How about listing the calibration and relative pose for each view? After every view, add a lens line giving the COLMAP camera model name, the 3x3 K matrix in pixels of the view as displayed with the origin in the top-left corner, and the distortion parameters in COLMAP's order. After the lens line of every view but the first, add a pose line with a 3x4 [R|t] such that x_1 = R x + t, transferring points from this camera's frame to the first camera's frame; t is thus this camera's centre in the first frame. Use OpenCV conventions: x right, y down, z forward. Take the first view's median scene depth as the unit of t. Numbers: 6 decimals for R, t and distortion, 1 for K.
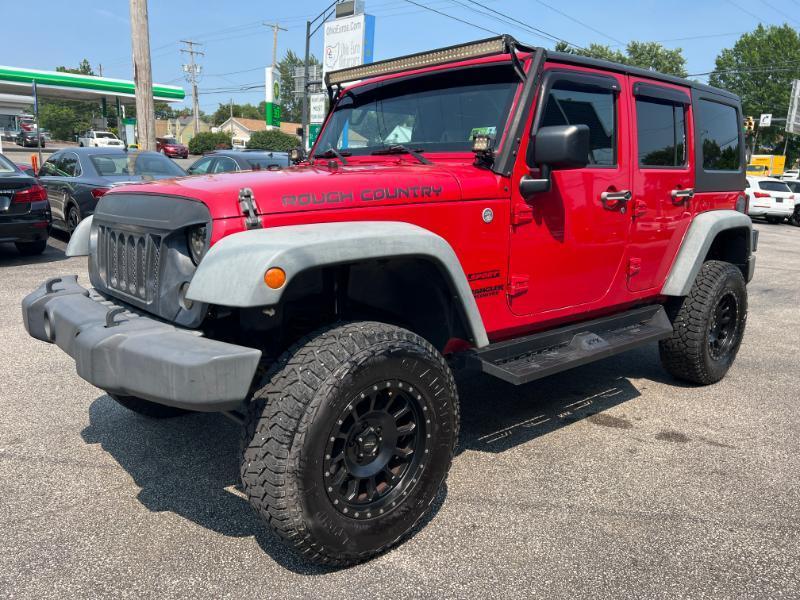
lens RADIAL K [[608.7, 0, 398.8], [0, 608.7, 297.3], [0, 0, 1]] dist [0.050009, -0.053907]
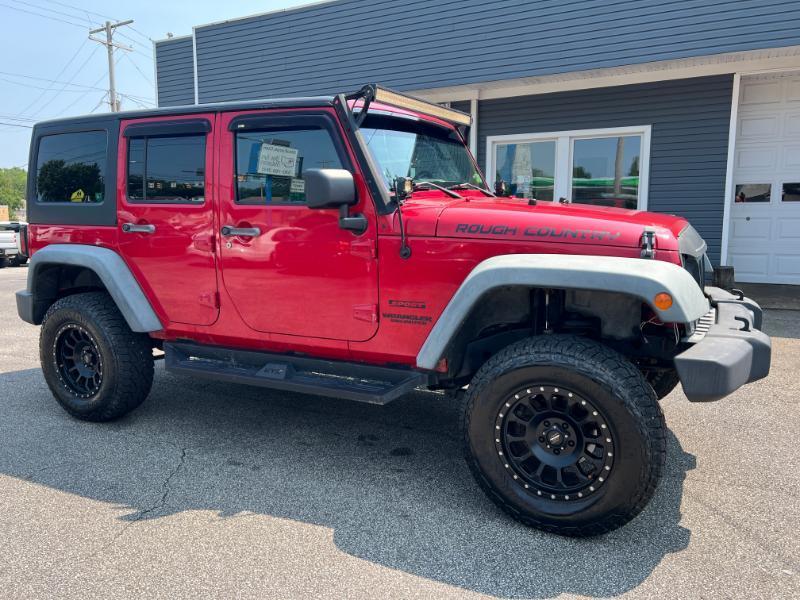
lens RADIAL K [[608.7, 0, 399.2], [0, 608.7, 297.7], [0, 0, 1]] dist [0.050009, -0.053907]
pose [[-0.359772, -0.161798, 0.918905, -1.180135], [0.185253, 0.952856, 0.240306, -0.374582], [-0.914465, 0.256685, -0.312837, 1.679448]]
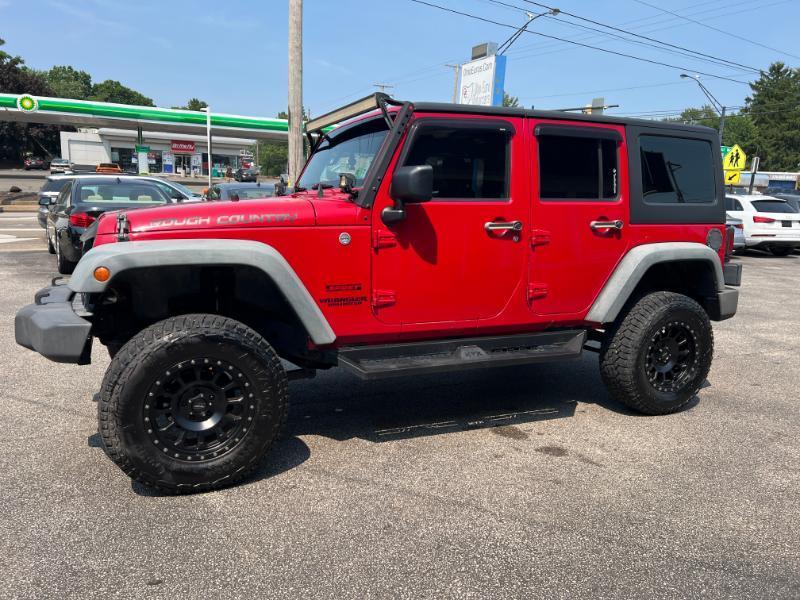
lens RADIAL K [[608.7, 0, 404.7], [0, 608.7, 297.6], [0, 0, 1]] dist [0.050009, -0.053907]
pose [[0.956543, 0.047748, -0.287655, 0.572048], [-0.061986, 0.997251, -0.040587, 0.024312], [0.284927, 0.056654, 0.956874, -0.121395]]
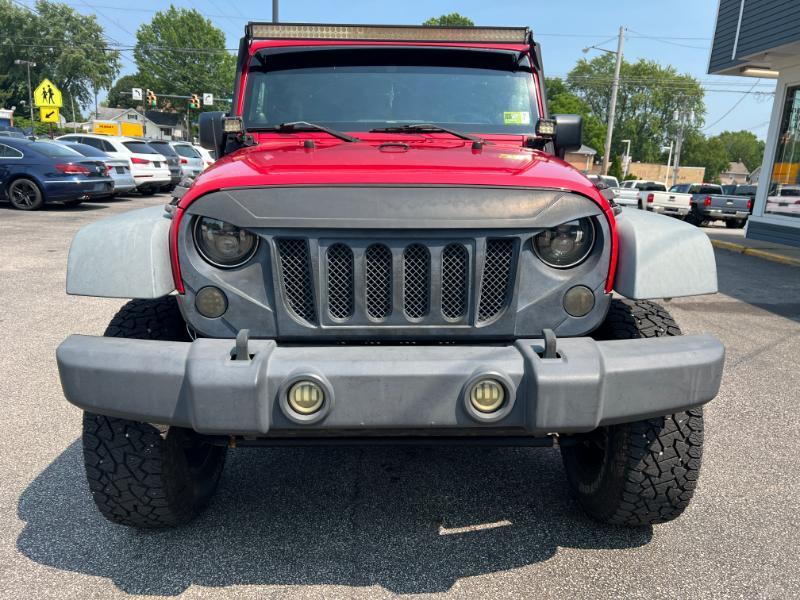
lens RADIAL K [[608.7, 0, 402.4], [0, 608.7, 301.6], [0, 0, 1]] dist [0.050009, -0.053907]
pose [[0.642683, -0.177646, 0.745252, -0.833577], [0.141266, 0.983544, 0.112624, -0.097884], [-0.752996, 0.032897, 0.657203, 0.447229]]
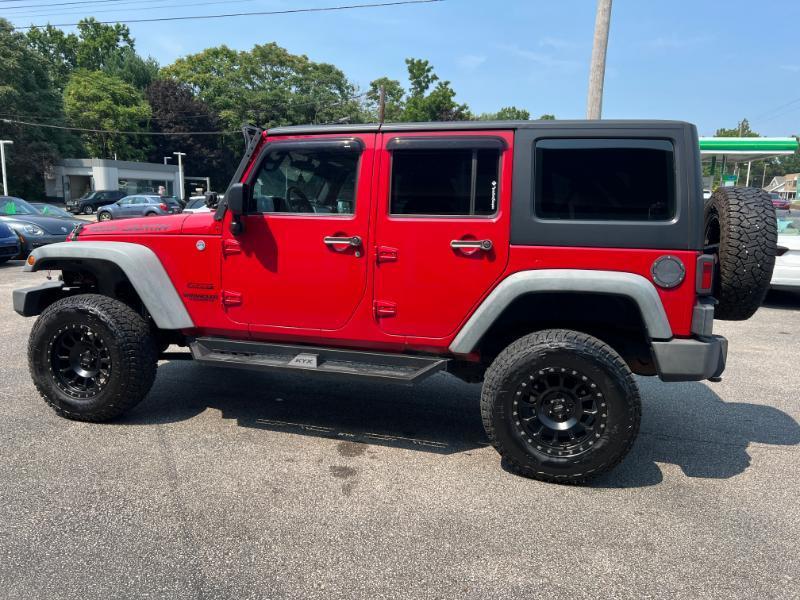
lens RADIAL K [[608.7, 0, 402.7], [0, 608.7, 297.9], [0, 0, 1]] dist [0.050009, -0.053907]
pose [[0.562122, 0.109241, -0.819808, 1.526261], [-0.182105, 0.983260, 0.006156, -0.099137], [0.806757, 0.145830, 0.572605, 0.520025]]
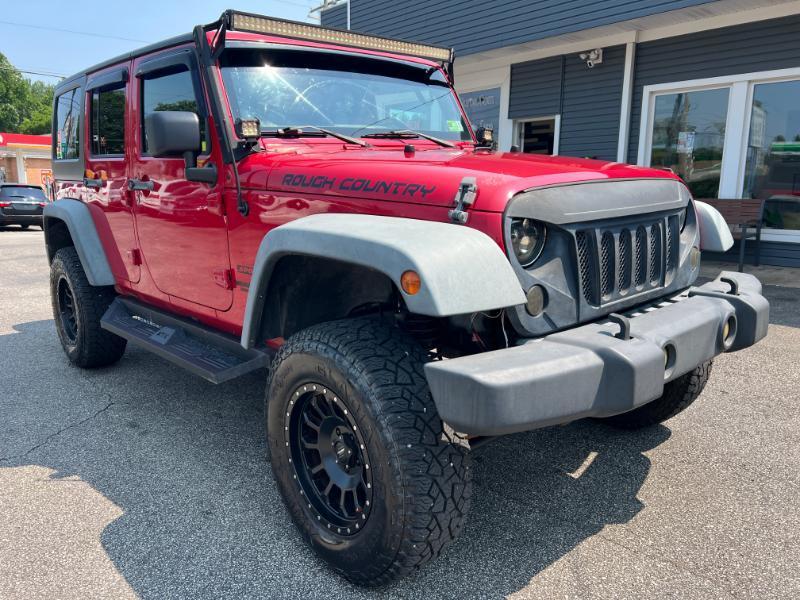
lens RADIAL K [[608.7, 0, 401.3], [0, 608.7, 299.7], [0, 0, 1]] dist [0.050009, -0.053907]
pose [[-0.007092, -0.222745, 0.974851, -1.110056], [0.205642, 0.953714, 0.219412, -0.222500], [-0.978602, 0.202027, 0.039043, 1.106939]]
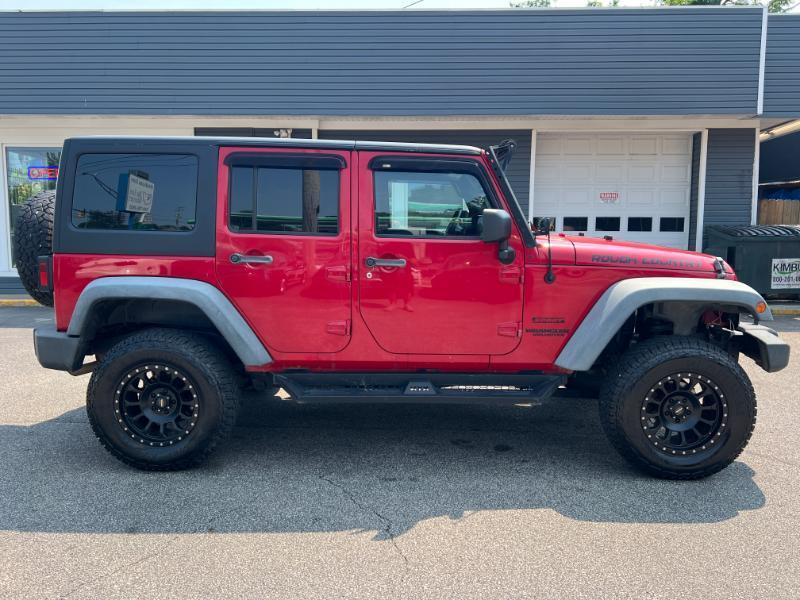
lens RADIAL K [[608.7, 0, 403.1], [0, 608.7, 298.0], [0, 0, 1]] dist [0.050009, -0.053907]
pose [[-0.744867, -0.112218, 0.657709, -0.843301], [0.104863, 0.953815, 0.281498, -0.546902], [-0.658921, 0.278648, -0.698697, 2.421119]]
